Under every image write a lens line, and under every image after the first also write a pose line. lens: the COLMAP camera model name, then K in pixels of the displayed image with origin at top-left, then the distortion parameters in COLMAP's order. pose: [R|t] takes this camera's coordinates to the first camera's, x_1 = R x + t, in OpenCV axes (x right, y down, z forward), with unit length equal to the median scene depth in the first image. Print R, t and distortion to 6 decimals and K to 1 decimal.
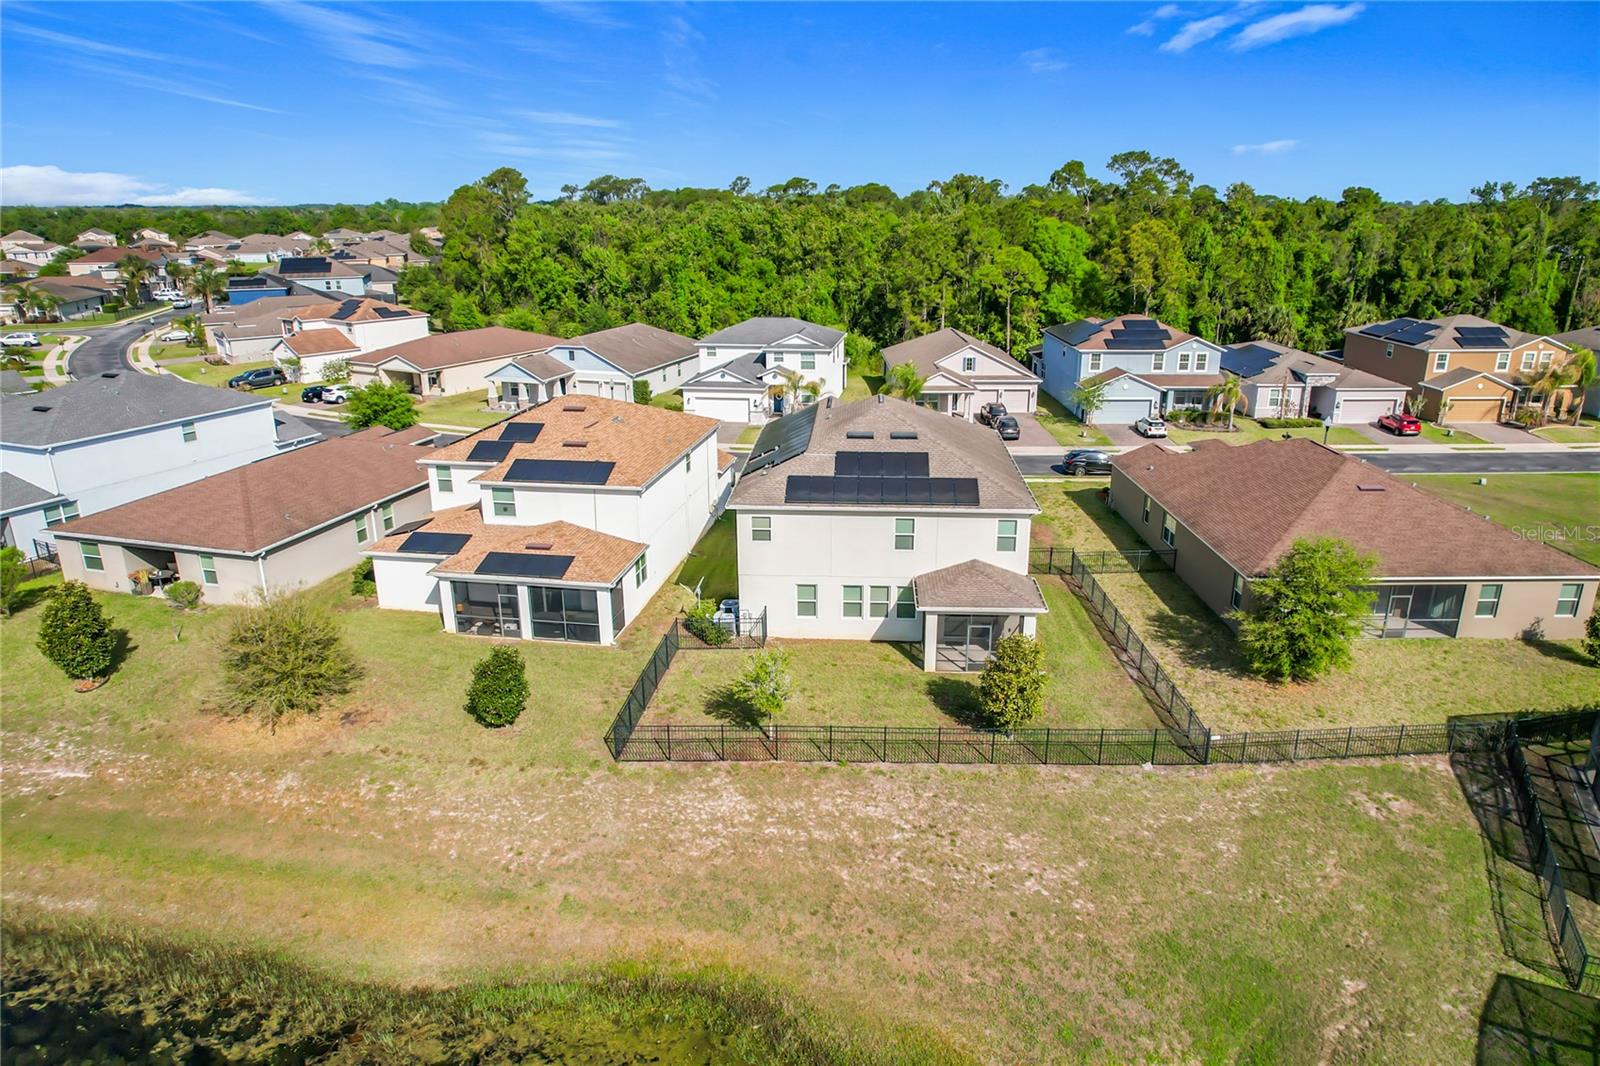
lens RADIAL K [[1021.8, 0, 811.9], [0, 1021.8, 534.8], [0, 0, 1]] dist [-0.084673, 0.080465]
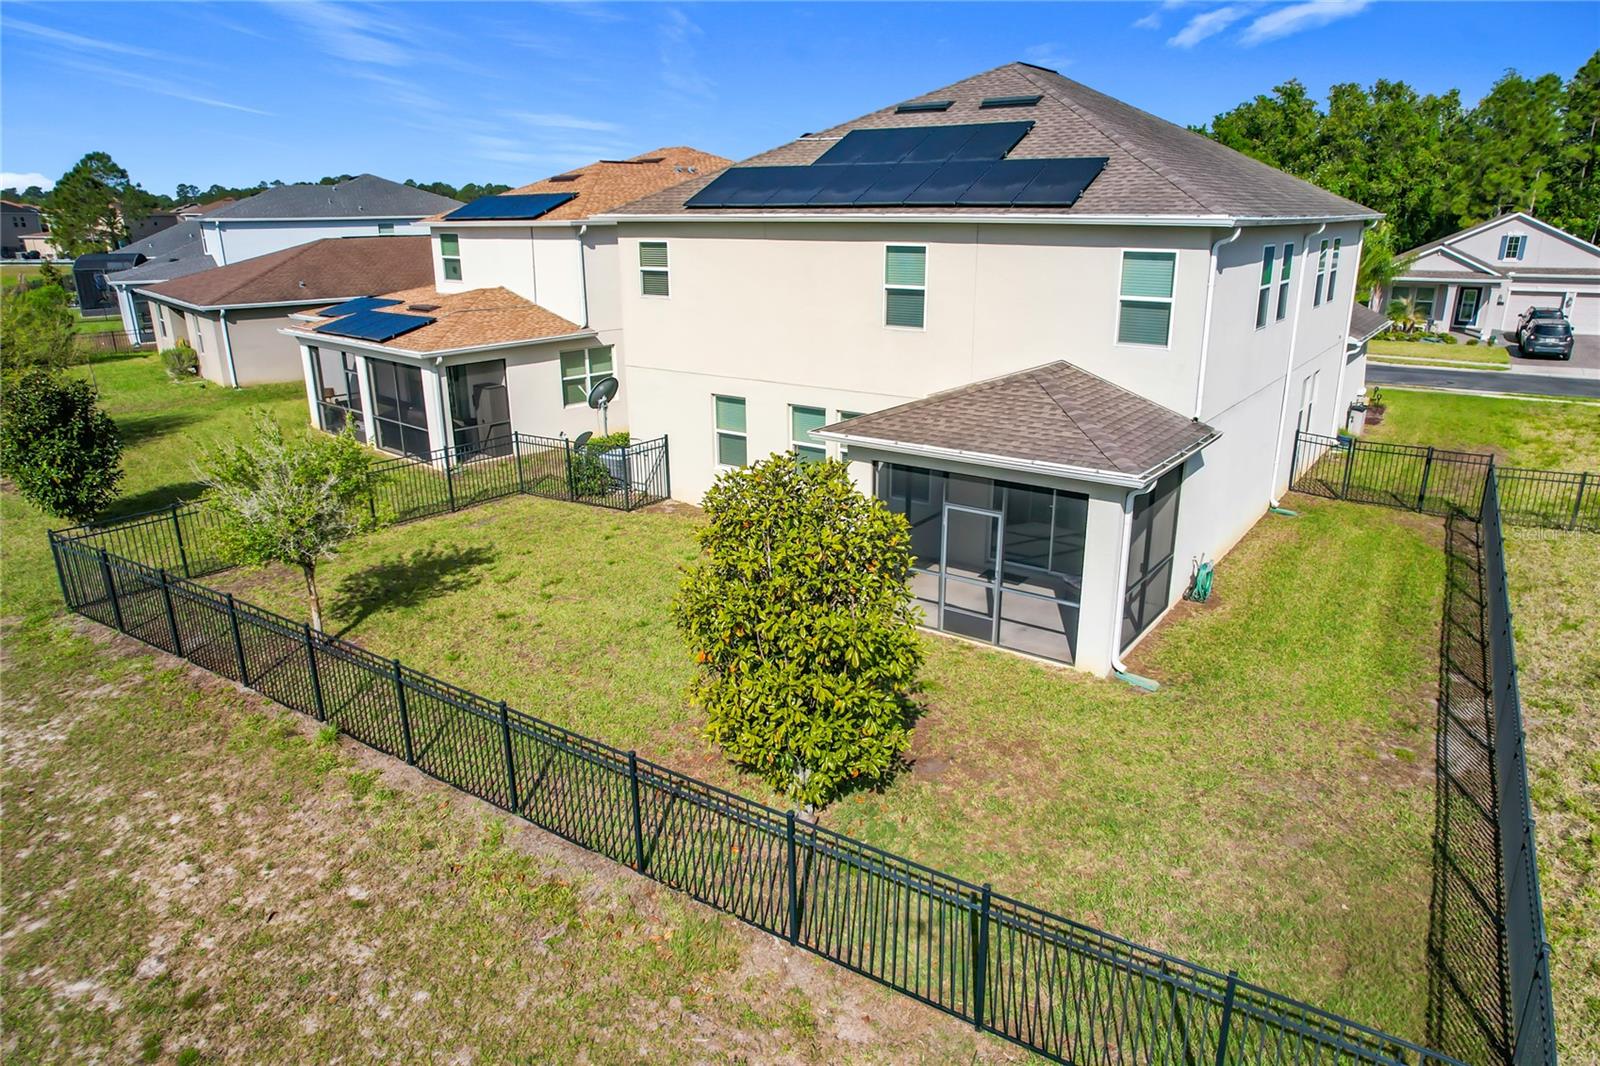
lens RADIAL K [[1021.8, 0, 811.9], [0, 1021.8, 534.8], [0, 0, 1]] dist [-0.084673, 0.080465]
pose [[0.843171, 0.162618, -0.512463, 0.280274], [-0.164735, 0.985457, 0.041668, 0.085728], [0.511787, 0.049287, 0.857698, 0.609961]]
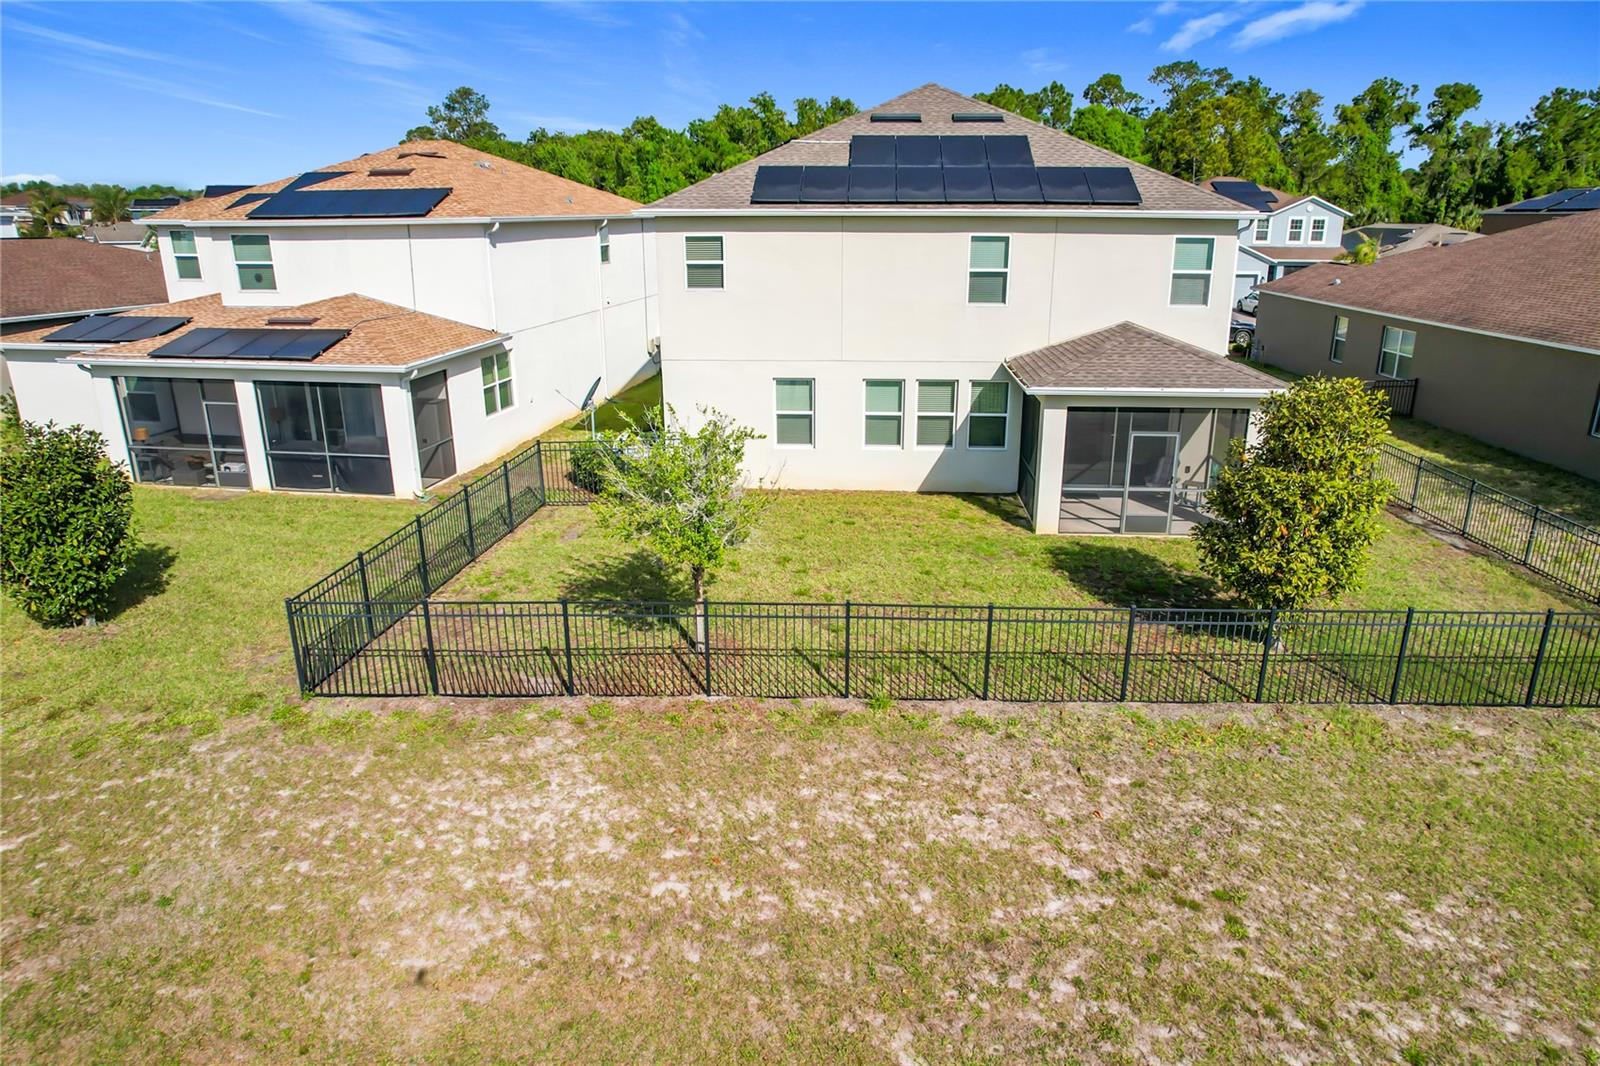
lens RADIAL K [[1021.8, 0, 811.9], [0, 1021.8, 534.8], [0, 0, 1]] dist [-0.084673, 0.080465]
pose [[0.999999, 0.001226, -0.000286, 0.004048], [-0.001228, 0.999988, -0.004781, 0.128846], [0.000280, 0.004782, 0.999989, 0.484434]]
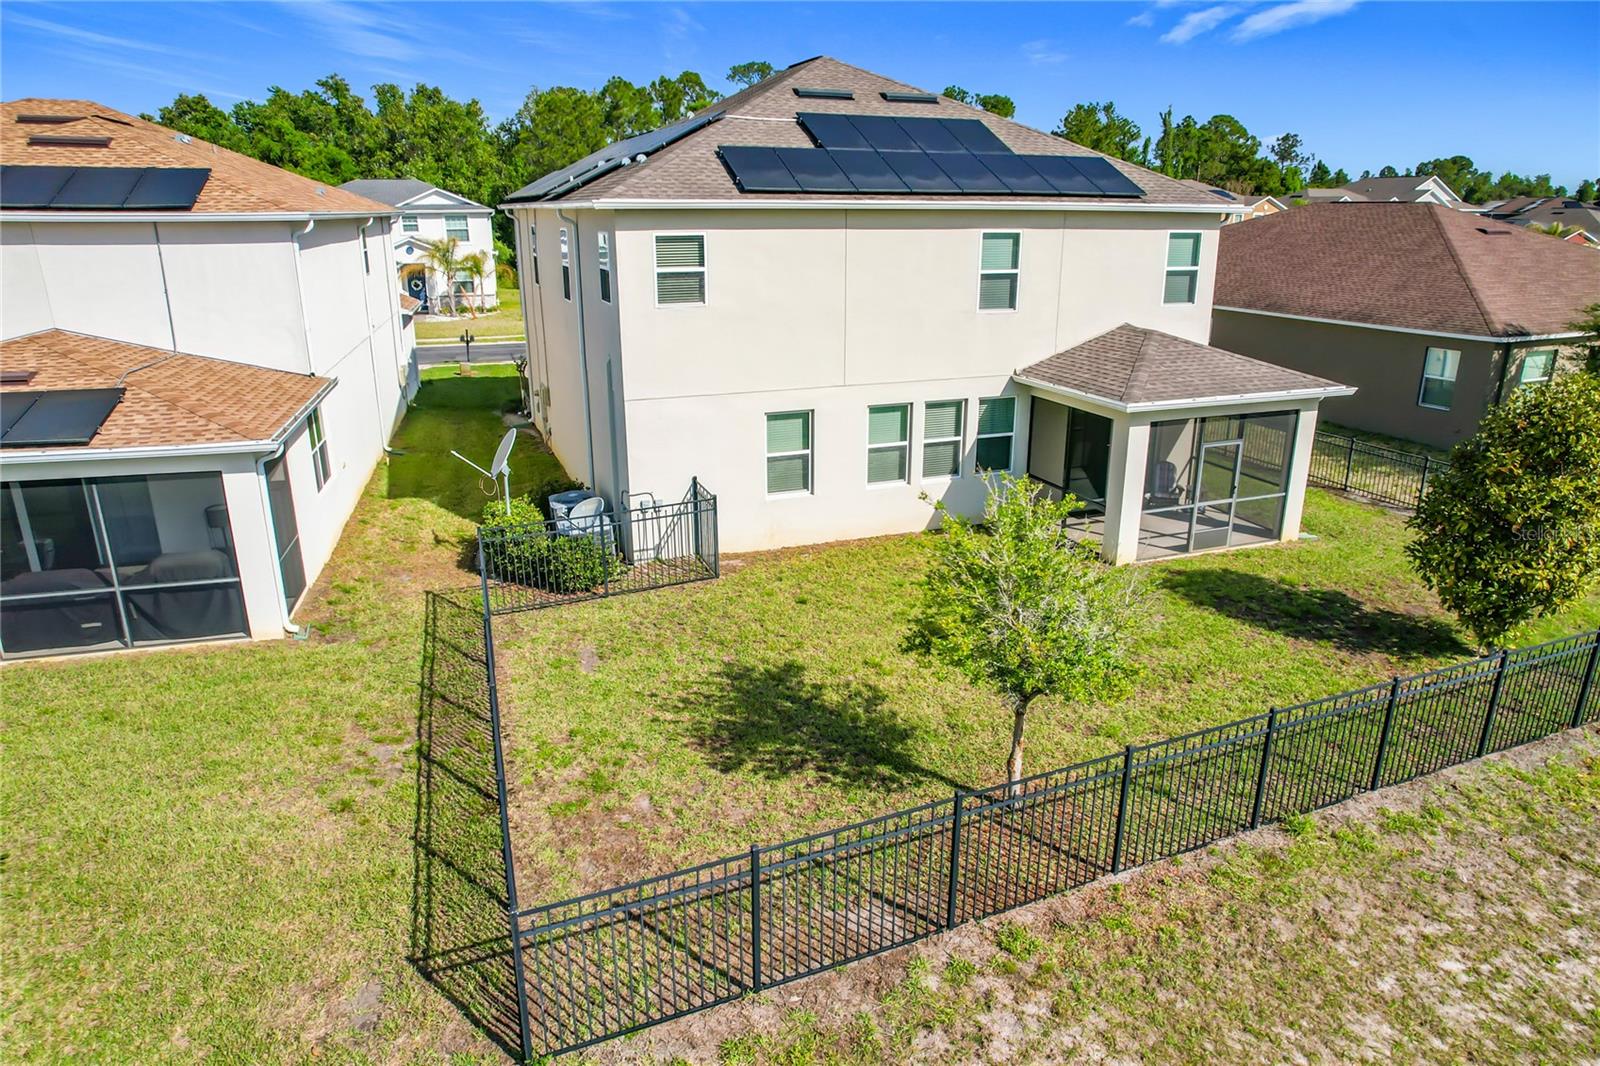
lens RADIAL K [[1021.8, 0, 811.9], [0, 1021.8, 534.8], [0, 0, 1]] dist [-0.084673, 0.080465]
pose [[0.908150, -0.125193, 0.399488, -0.166506], [0.126742, 0.991677, 0.022655, 0.089236], [-0.398999, 0.030058, 0.916459, 0.615652]]
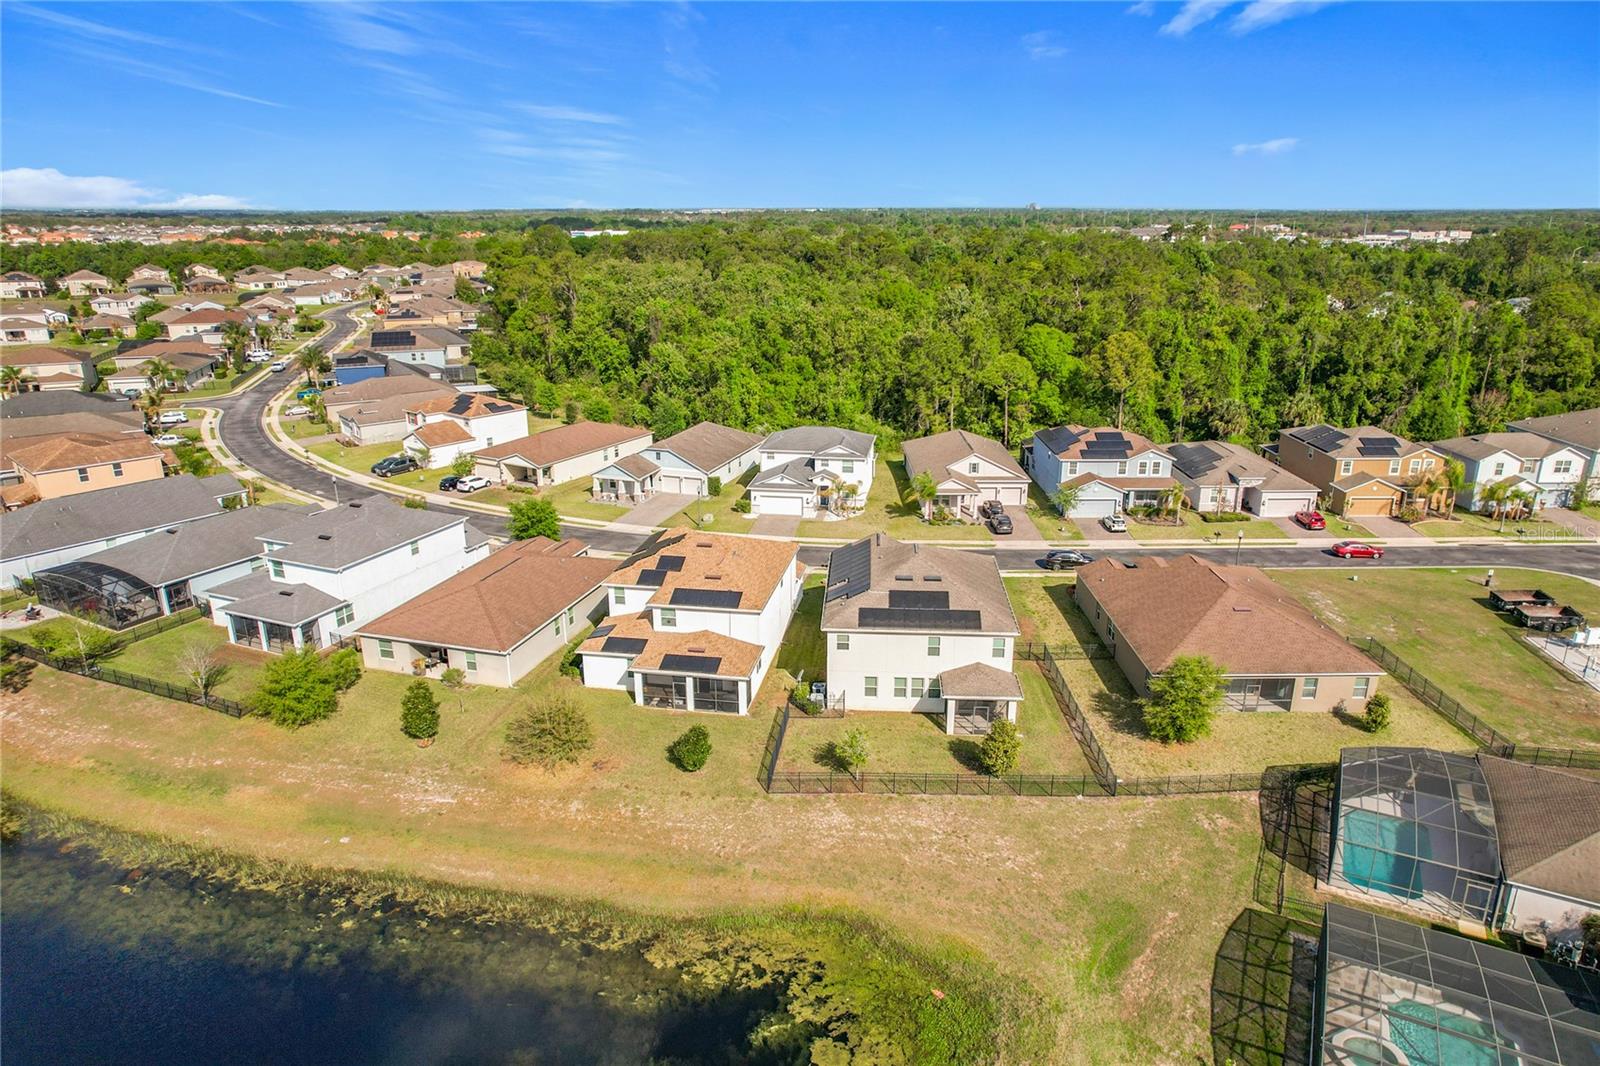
lens RADIAL K [[1014.6, 0, 810.8], [0, 1014.6, 538.9], [0, 0, 1]] dist [-0.065649, 0.076816]
pose [[0.999988, 0.002738, -0.004075, -0.091372], [-0.002737, 0.999996, 0.000280, -0.162168], [0.004076, -0.000269, 0.999992, -0.552520]]
